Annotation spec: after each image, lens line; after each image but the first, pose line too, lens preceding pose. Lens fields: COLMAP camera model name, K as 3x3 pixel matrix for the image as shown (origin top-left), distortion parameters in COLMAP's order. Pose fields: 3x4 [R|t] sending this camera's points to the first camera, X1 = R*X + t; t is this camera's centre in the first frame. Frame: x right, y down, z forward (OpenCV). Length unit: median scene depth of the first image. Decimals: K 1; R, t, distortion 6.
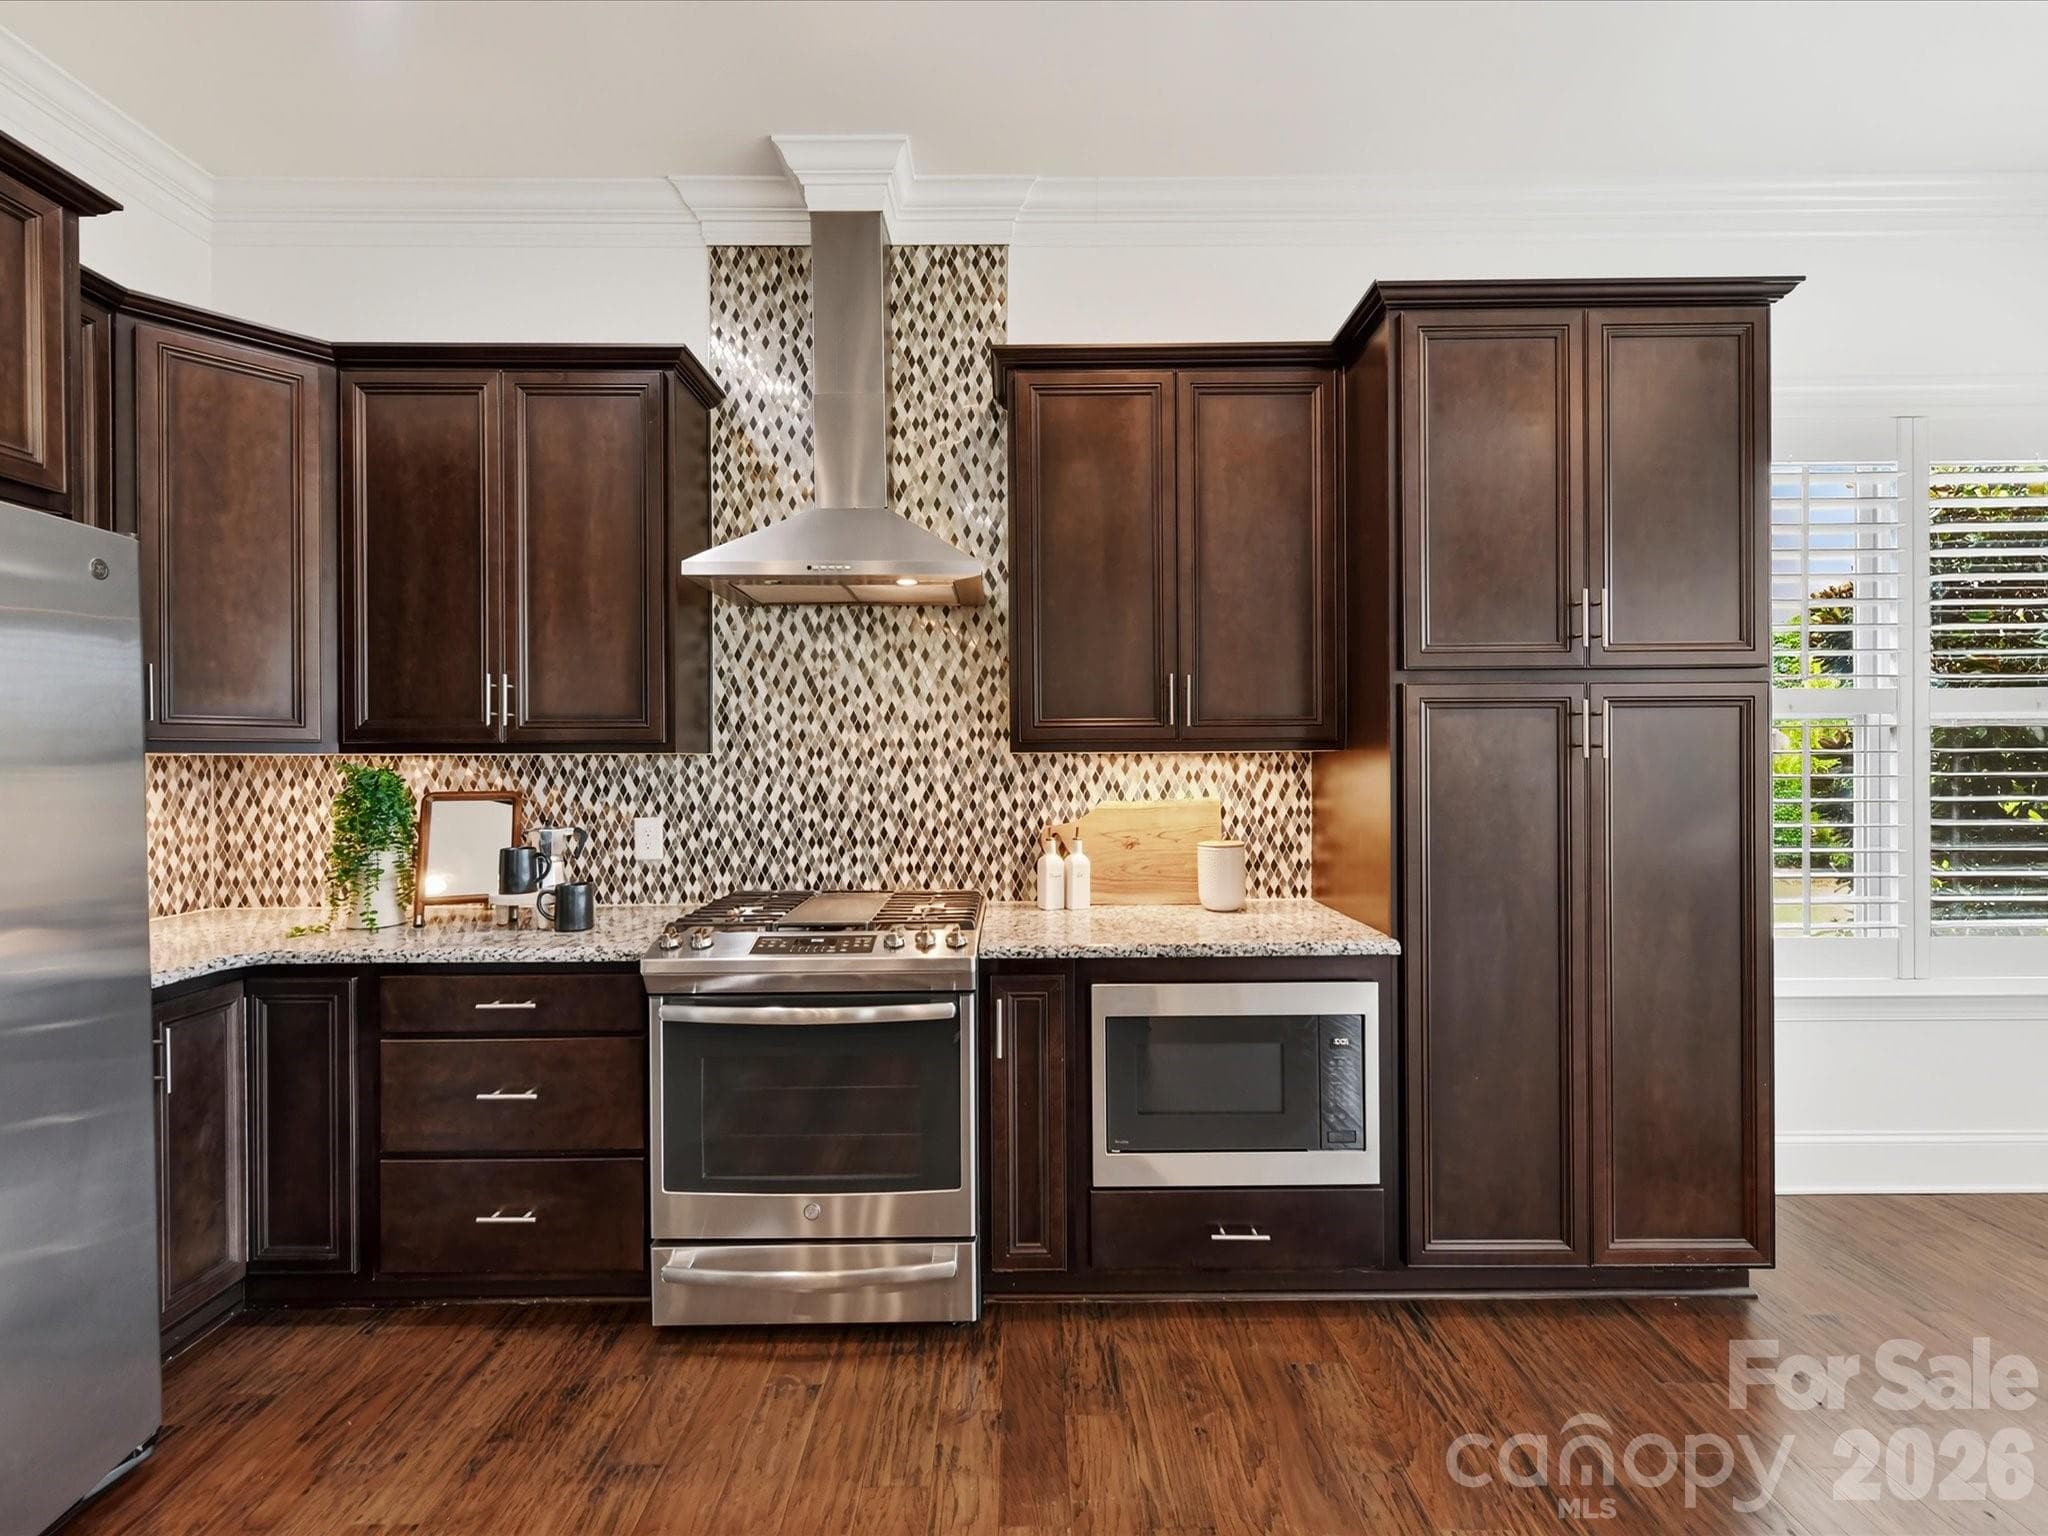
lens RADIAL K [[920.6, 0, 1026.2], [0, 920.6, 763.4], [0, 0, 1]] dist [0.010272, -0.003396]
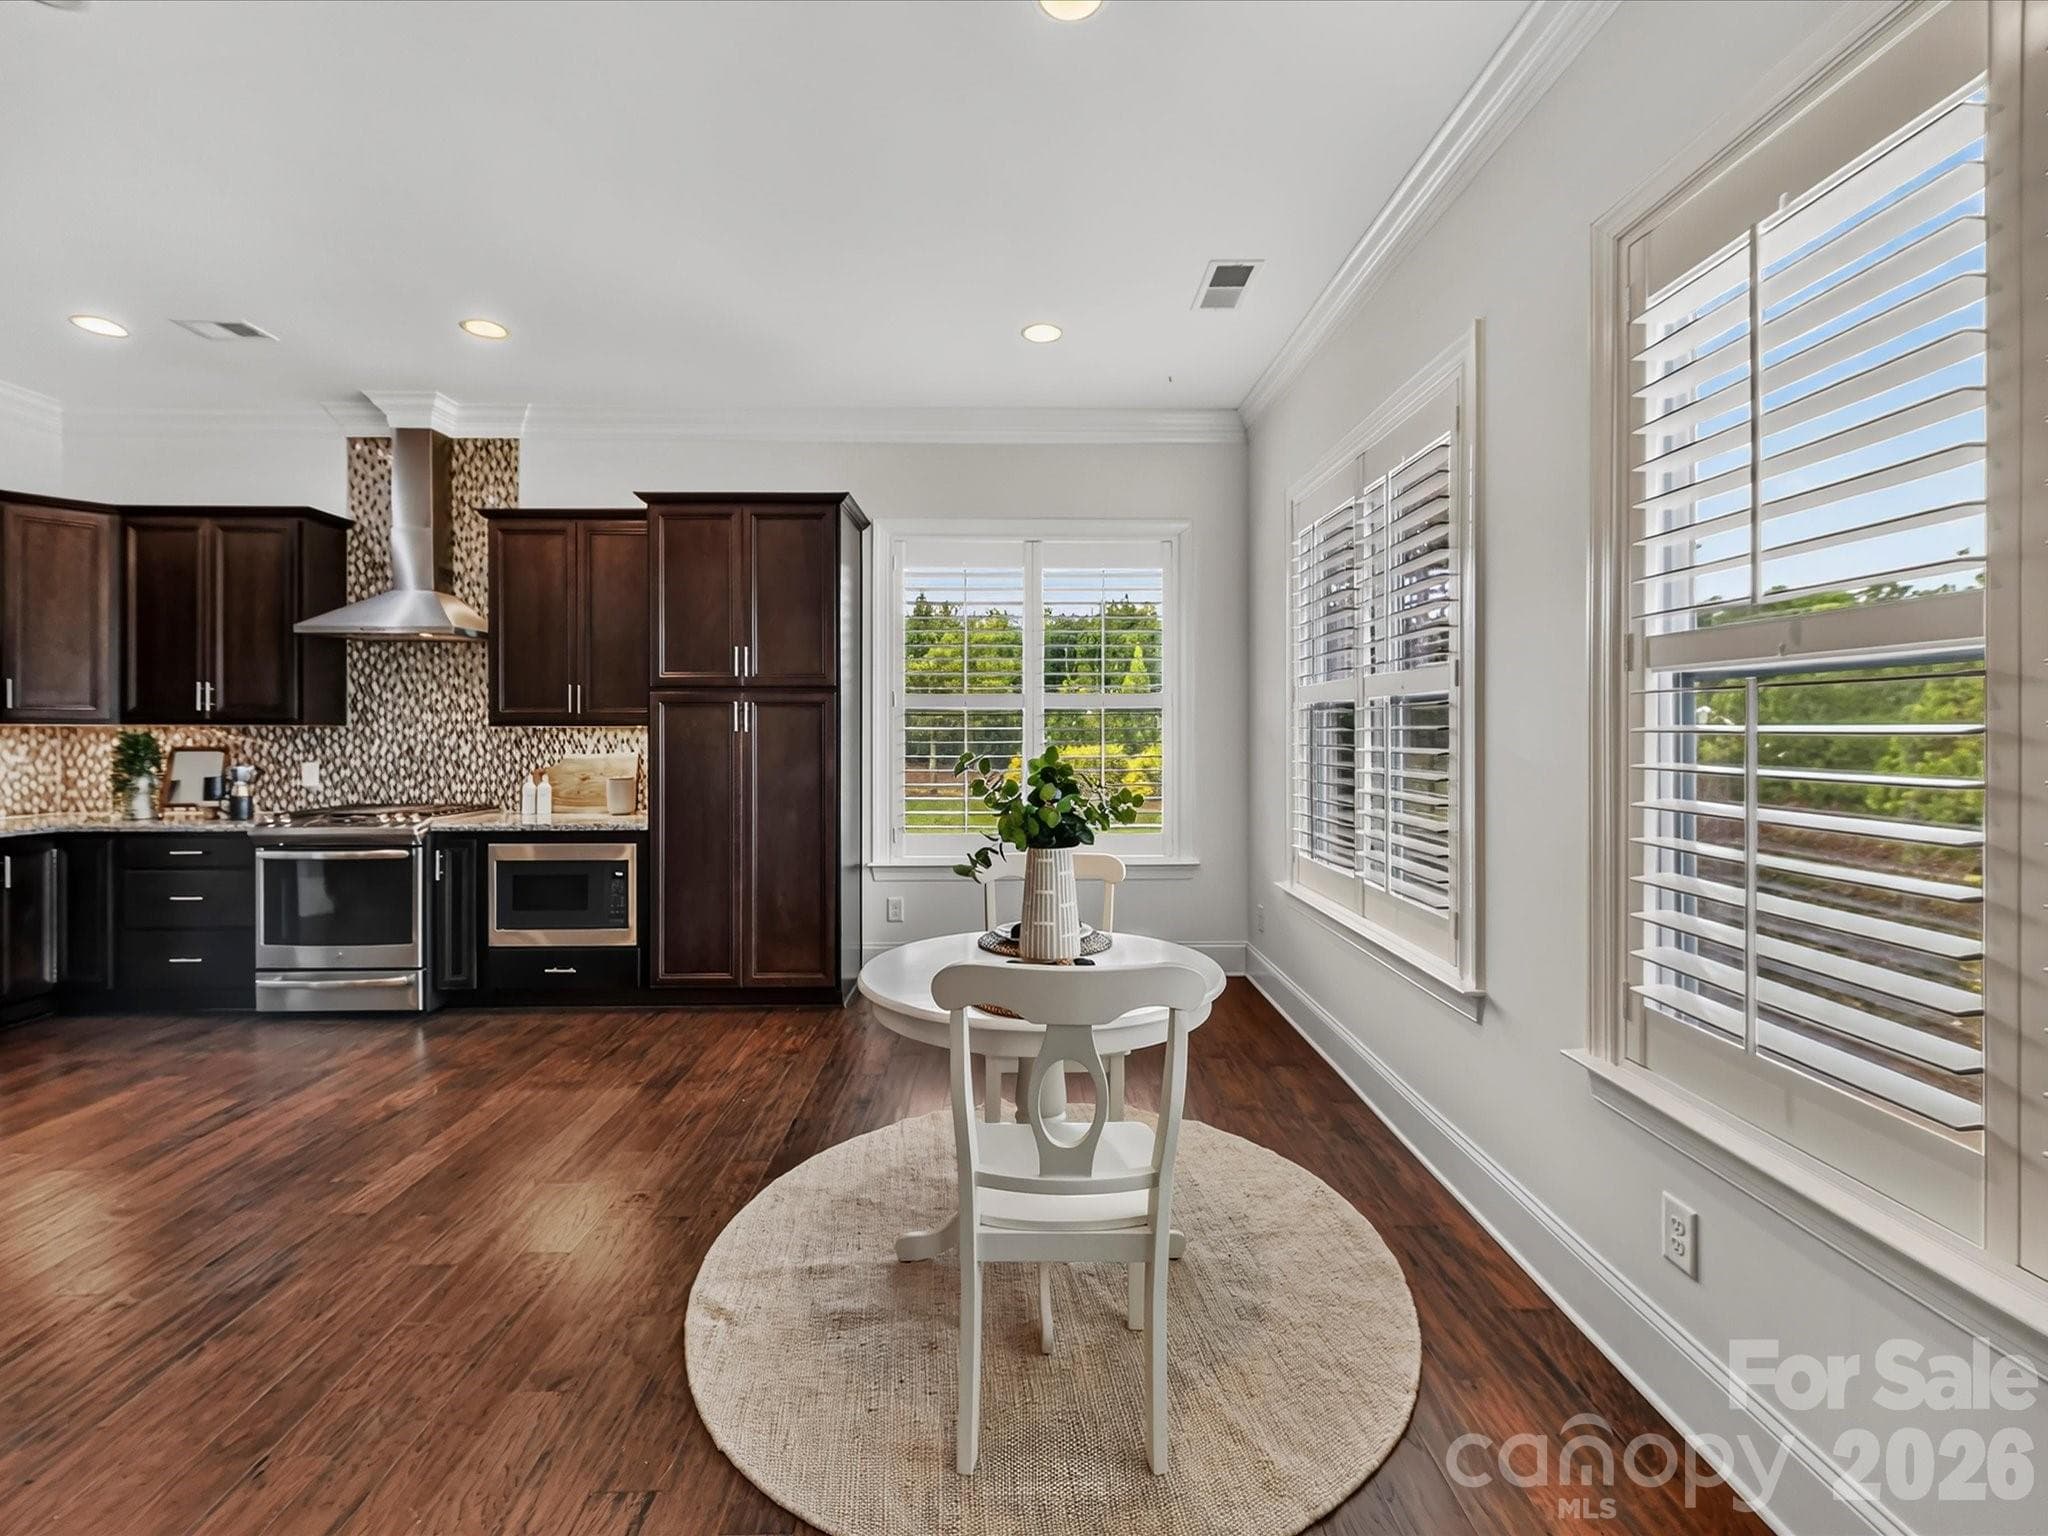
lens RADIAL K [[920.6, 0, 1021.7], [0, 920.6, 732.5], [0, 0, 1]] dist [0.010272, -0.003396]
pose [[0.999924, 0.005286, 0.011108, 0.958263], [-0.005255, 0.999982, -0.002863, -0.000222], [-0.011123, 0.002804, 0.999934, -0.802933]]
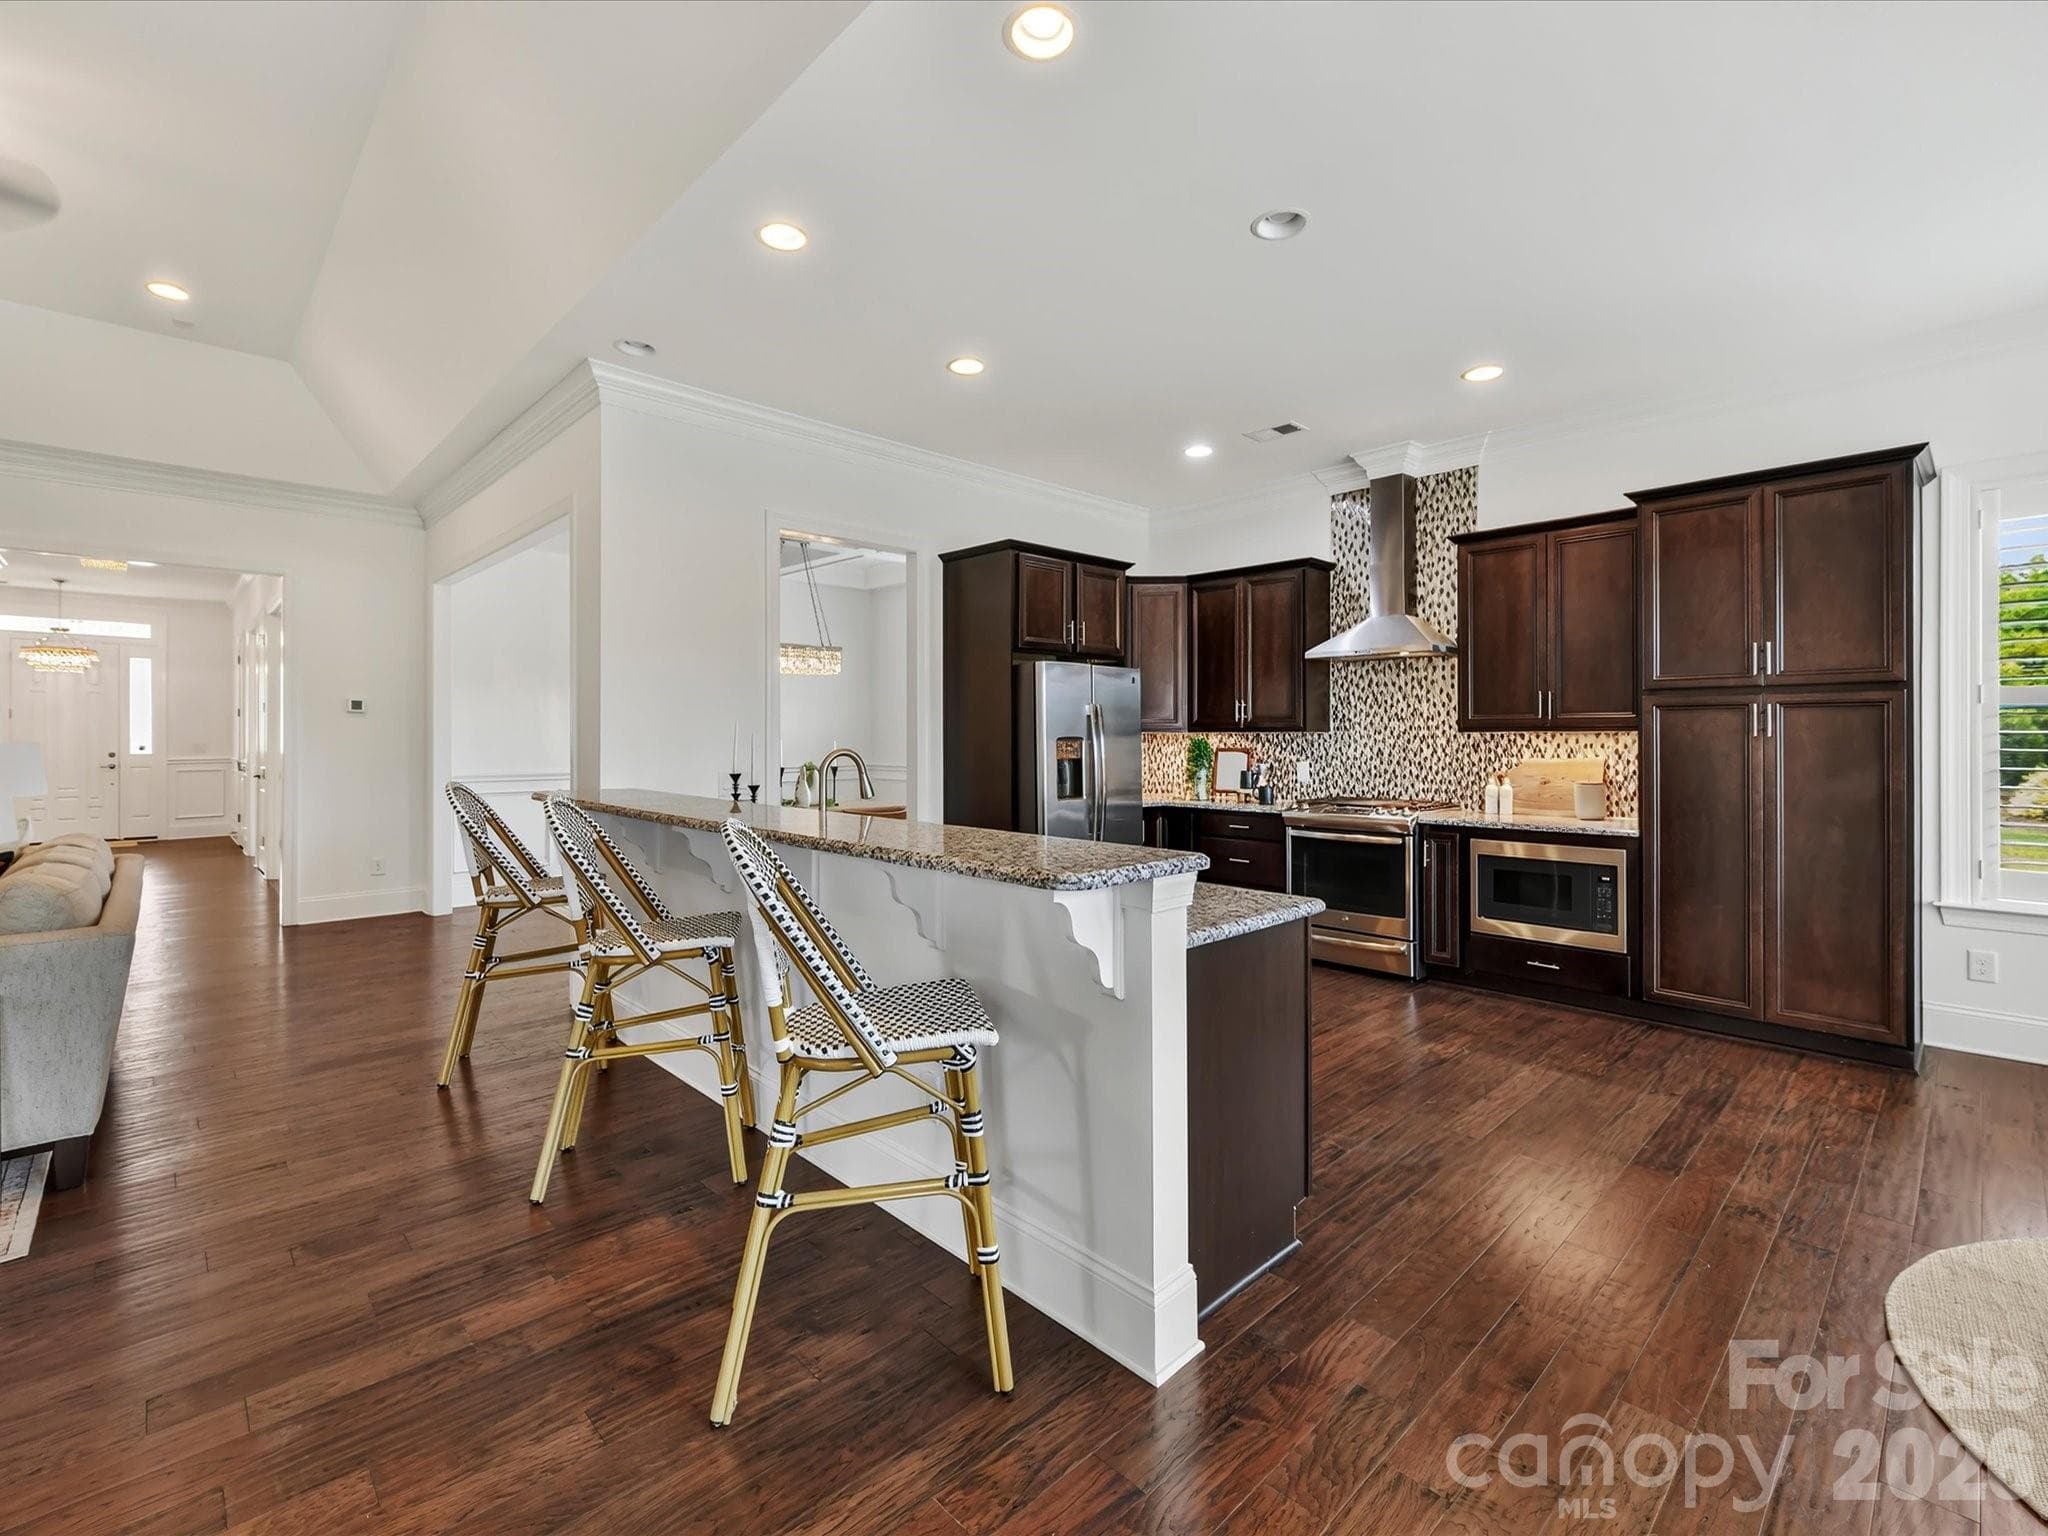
lens RADIAL K [[920.6, 0, 1013.9], [0, 920.6, 735.8], [0, 0, 1]] dist [0.010272, -0.003396]
pose [[0.684590, 0.003678, -0.728919, 0.742928], [-0.004860, 0.999988, 0.000481, -0.000077], [0.728912, 0.003213, 0.684600, -1.037261]]
